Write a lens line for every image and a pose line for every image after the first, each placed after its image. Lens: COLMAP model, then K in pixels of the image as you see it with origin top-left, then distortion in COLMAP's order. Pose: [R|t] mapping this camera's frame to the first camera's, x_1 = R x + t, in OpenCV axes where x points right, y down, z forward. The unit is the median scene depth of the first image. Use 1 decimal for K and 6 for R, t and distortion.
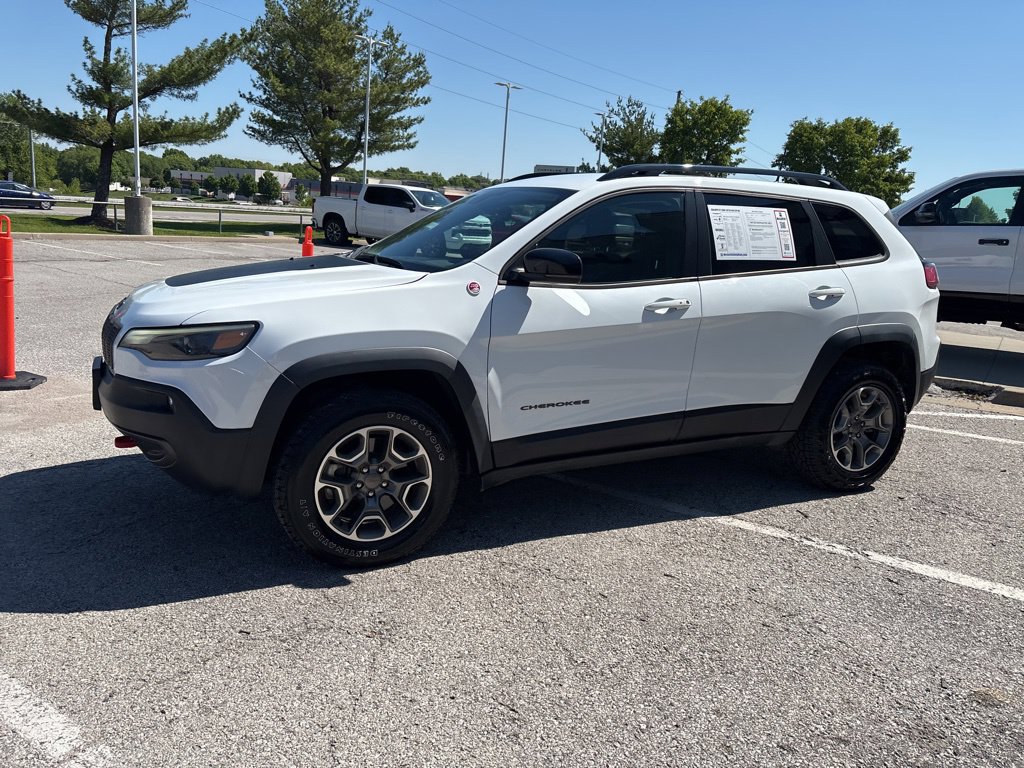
lens RADIAL K [[776.2, 0, 507.9], [0, 776.2, 375.7], [0, 0, 1]] dist [0.041910, -0.043568]
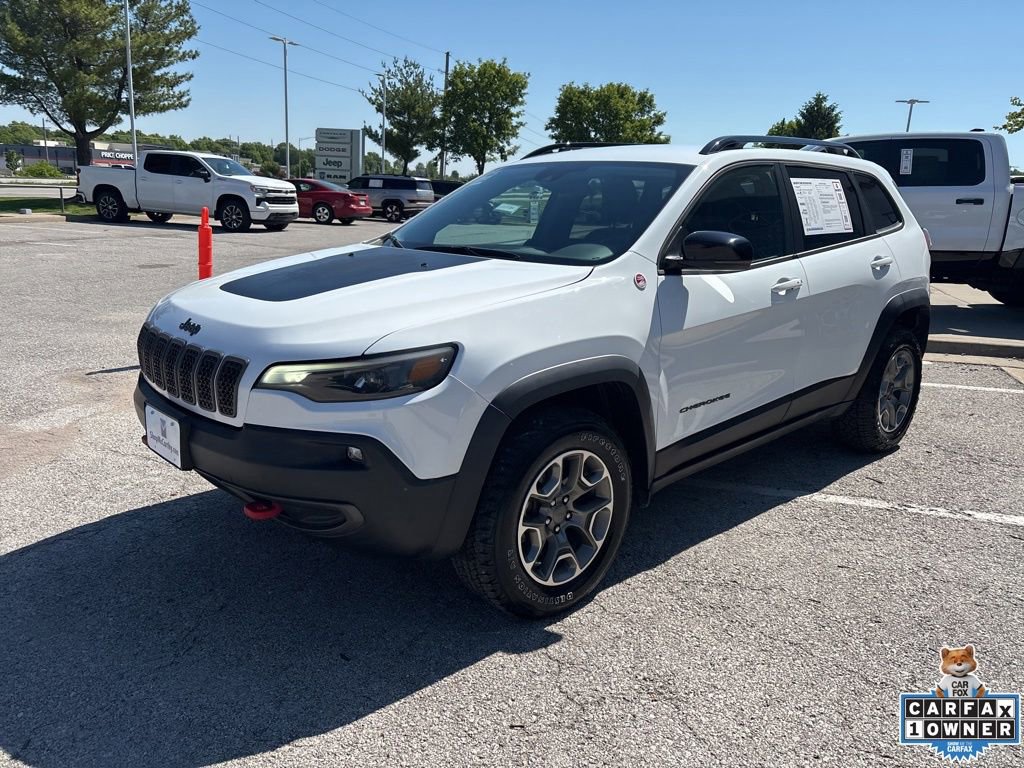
lens RADIAL K [[778.9, 0, 507.9], [0, 778.9, 384.4], [0, 0, 1]] dist [0.033185, -0.031771]
pose [[0.955274, -0.093866, 0.280430, -0.317756], [0.078672, 0.994780, 0.064982, -0.047165], [-0.285066, -0.040014, 0.957672, 0.137378]]
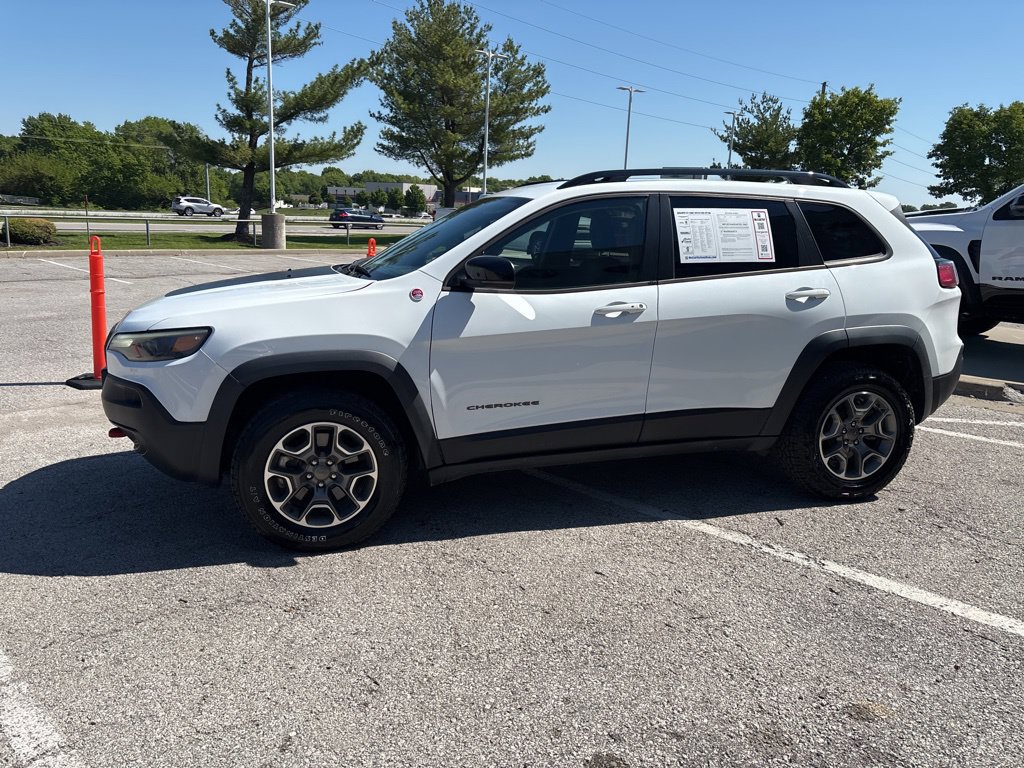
lens RADIAL K [[775.8, 0, 507.9], [0, 775.8, 378.0], [0, 0, 1]] dist [0.050275, -0.058767]
pose [[0.983658, 0.006197, -0.179942, 0.193562], [-0.007052, 0.999967, -0.004115, 0.003836], [0.179910, 0.005317, 0.983669, -0.019231]]
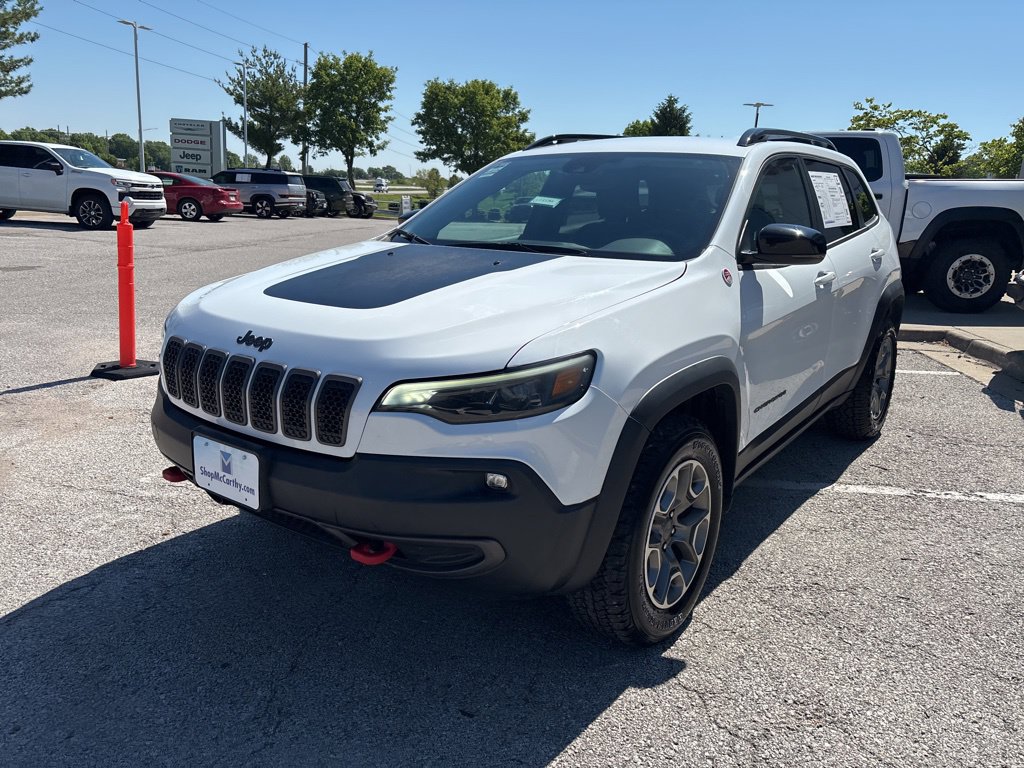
lens RADIAL K [[778.1, 0, 508.5], [0, 778.1, 374.2], [0, 0, 1]] dist [0.035319, -0.040774]
pose [[0.888142, -0.128233, 0.441316, -0.452287], [0.106531, 0.991572, 0.073728, -0.068697], [-0.447051, -0.018467, 0.894318, 0.251729]]
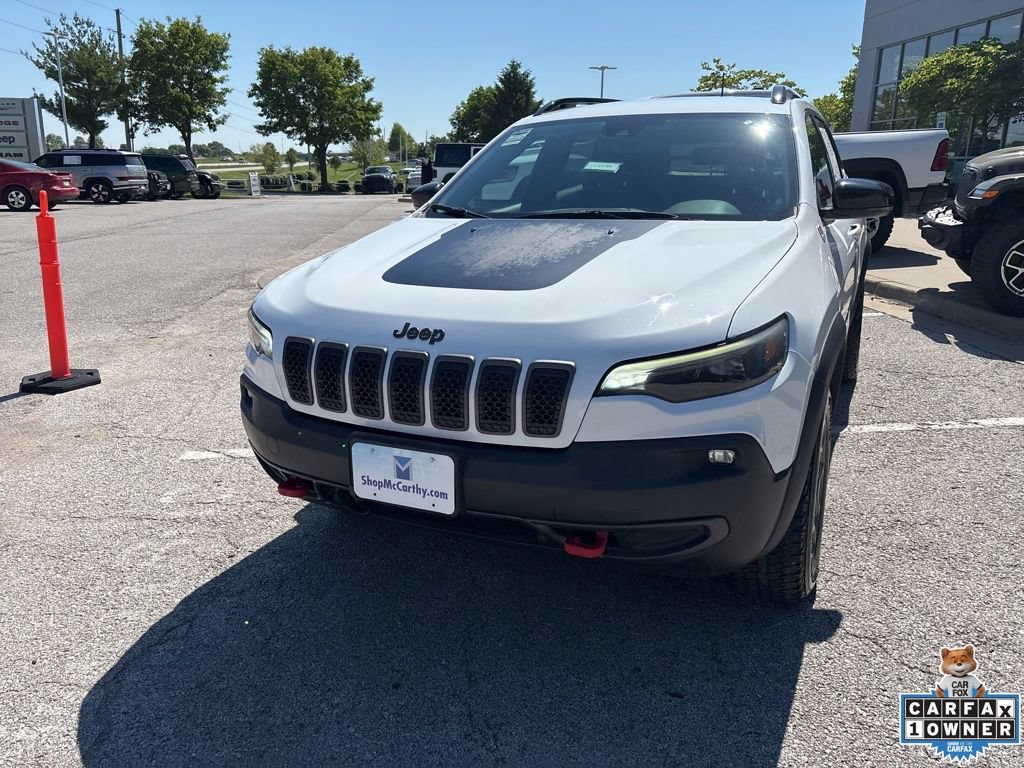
lens RADIAL K [[775.8, 0, 507.9], [0, 775.8, 378.0], [0, 0, 1]] dist [0.050275, -0.058767]
pose [[0.778814, -0.223654, 0.586027, -0.600218], [0.174452, 0.974644, 0.140127, -0.098268], [-0.602508, -0.006899, 0.798083, 0.374431]]
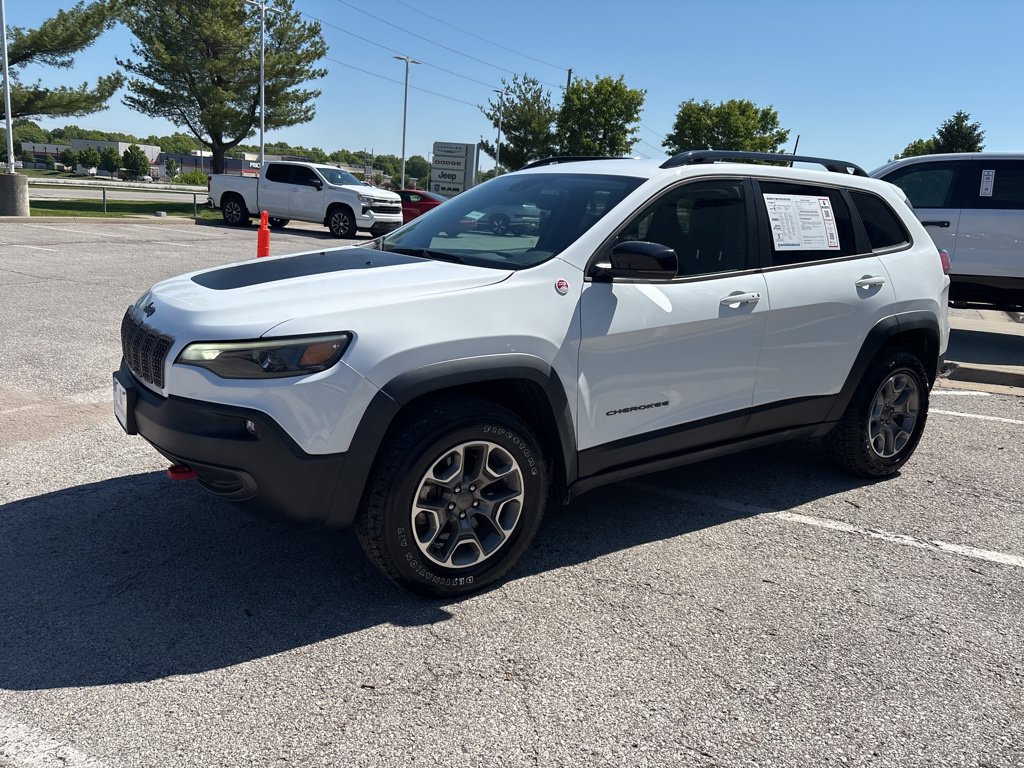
lens RADIAL K [[778.1, 0, 508.5], [0, 778.1, 374.2], [0, 0, 1]] dist [0.035319, -0.040774]
pose [[0.989457, -0.031457, 0.141368, -0.172087], [0.027838, 0.999234, 0.027507, -0.025735], [-0.142125, -0.023282, 0.989575, 0.065721]]
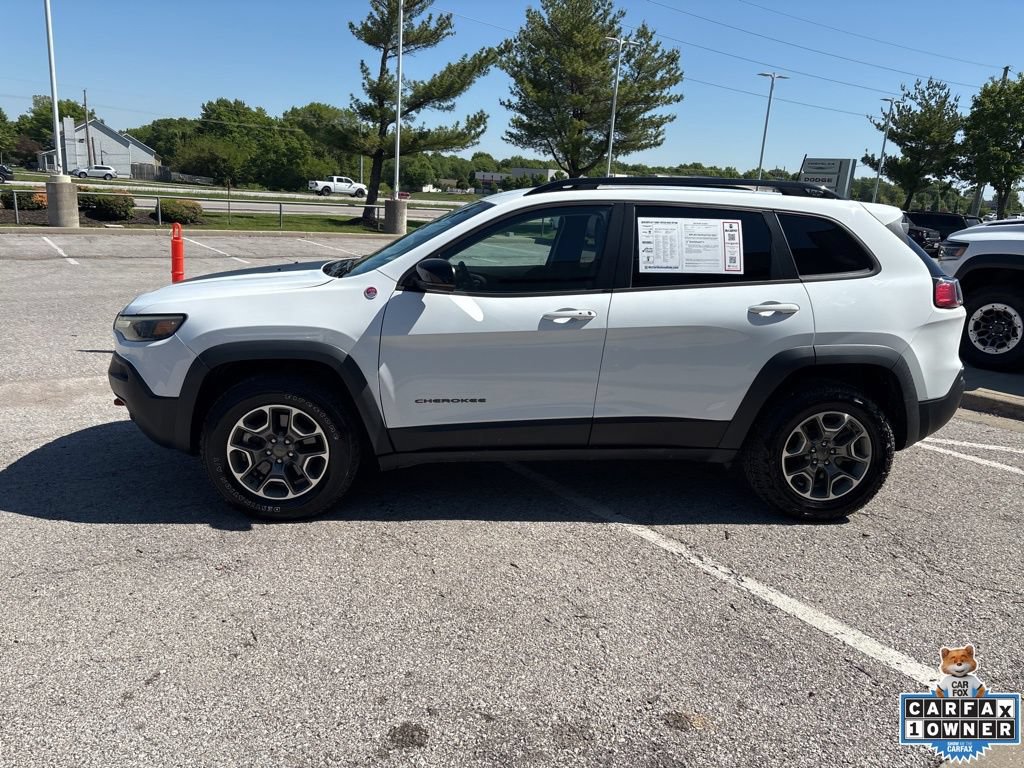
lens RADIAL K [[778.9, 0, 507.9], [0, 778.9, 384.4], [0, 0, 1]] dist [0.033185, -0.031771]
pose [[0.935114, 0.072728, -0.346804, 0.395301], [-0.067889, 0.997351, 0.026101, -0.015007], [0.347784, -0.000863, 0.937574, -0.008238]]
